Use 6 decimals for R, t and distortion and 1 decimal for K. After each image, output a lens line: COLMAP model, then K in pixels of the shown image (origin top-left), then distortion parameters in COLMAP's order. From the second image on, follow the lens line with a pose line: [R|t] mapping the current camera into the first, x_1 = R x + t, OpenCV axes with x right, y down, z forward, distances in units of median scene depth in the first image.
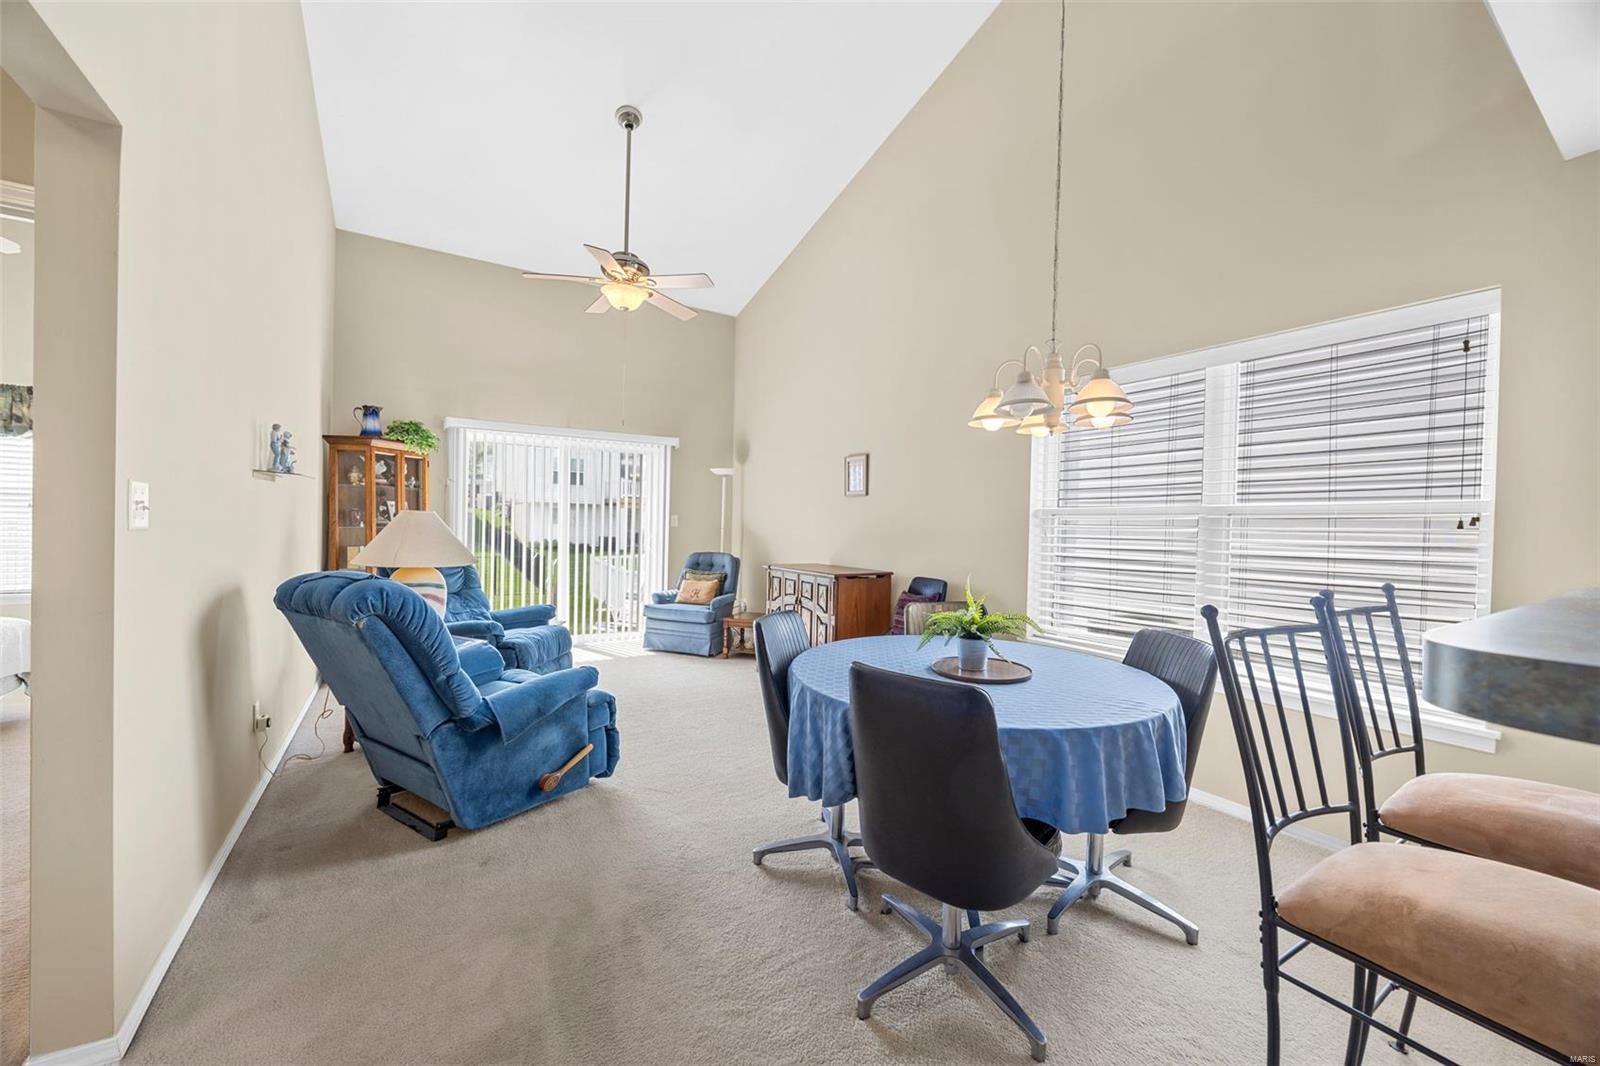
lens RADIAL K [[613.3, 0, 800.0], [0, 613.3, 533.0], [0, 0, 1]] dist [-0.002229, -0.000188]
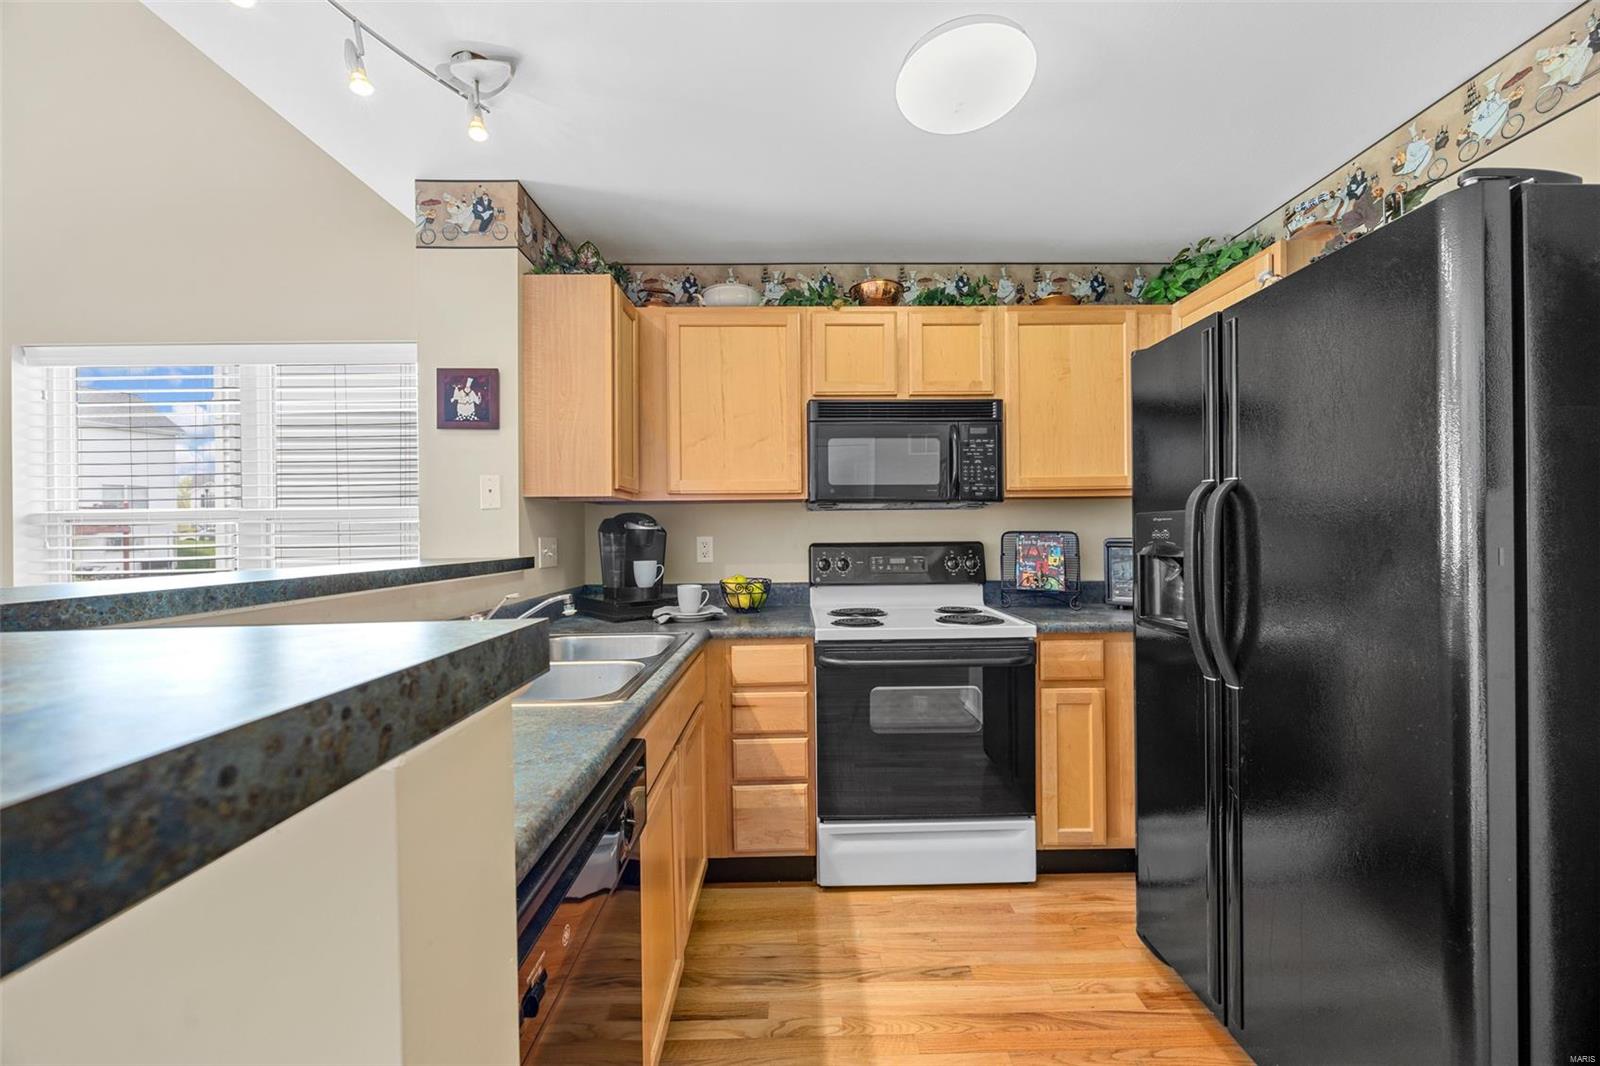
lens RADIAL K [[613.3, 0, 800.0], [0, 613.3, 533.0], [0, 0, 1]] dist [-0.002229, -0.000188]
pose [[0.522682, -0.029205, 0.852027, 0.212427], [0.032183, 0.999377, 0.014513, 0.003884], [-0.851920, 0.019835, 0.523296, -0.173229]]
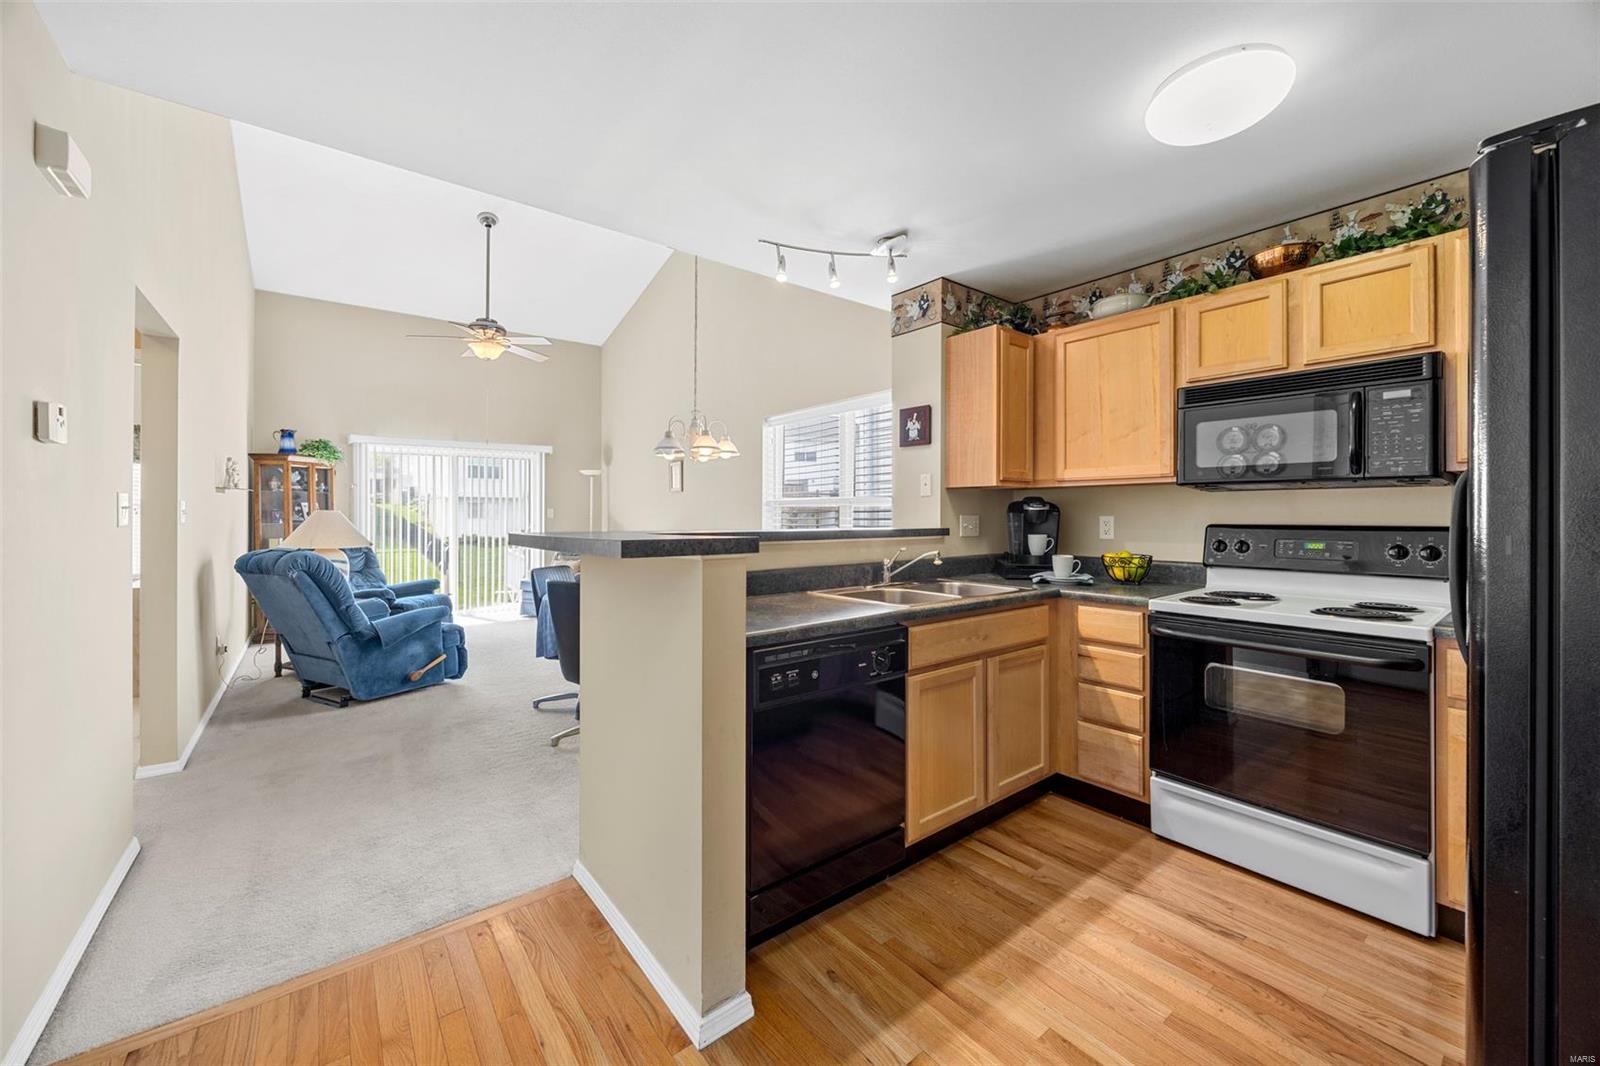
lens RADIAL K [[616.3, 0, 797.4], [0, 616.3, 512.6], [0, 0, 1]] dist [0.001008, 0.000050]
pose [[0.995348, -0.021072, 0.094012, 0.268460], [0.022428, 0.999659, -0.013396, 0.010340], [-0.093698, 0.015442, 0.995481, -0.431137]]
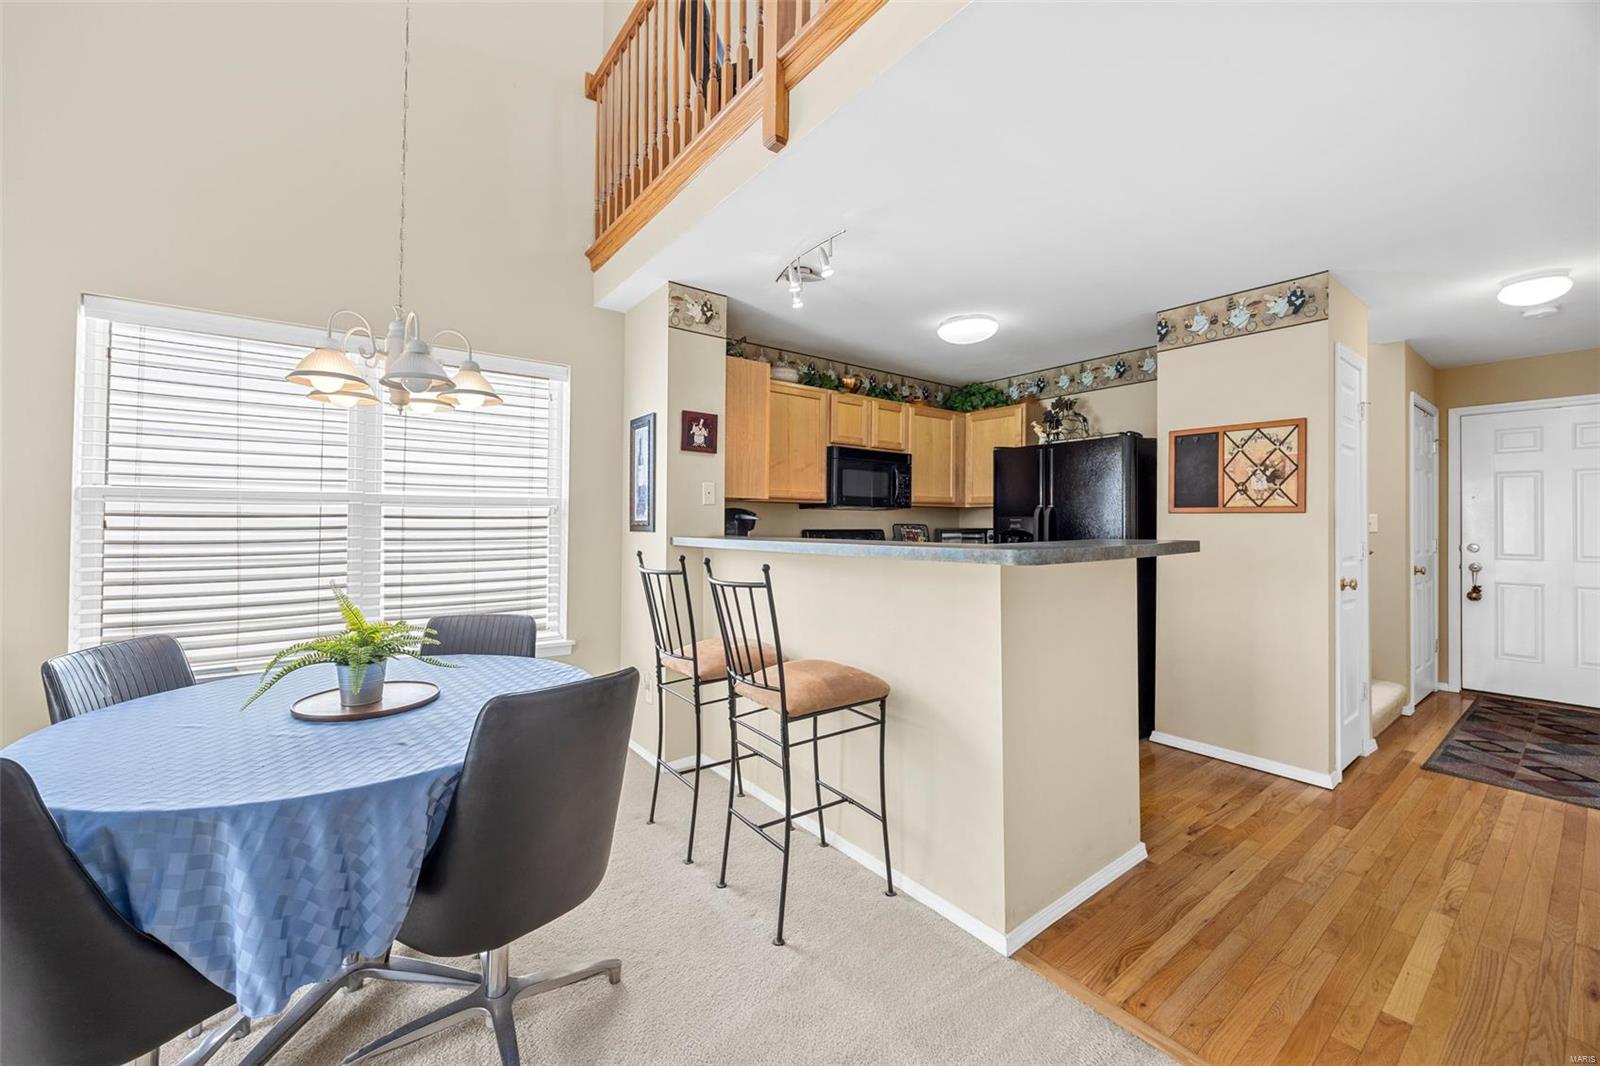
lens RADIAL K [[625.7, 0, 792.9], [0, 625.7, 520.8], [0, 0, 1]] dist [-0.000416, -0.000046]
pose [[-0.082238, -0.019654, 0.996419, -0.247637], [0.004369, 0.999789, 0.020081, -0.010523], [-0.996603, 0.006005, -0.082135, 0.228950]]
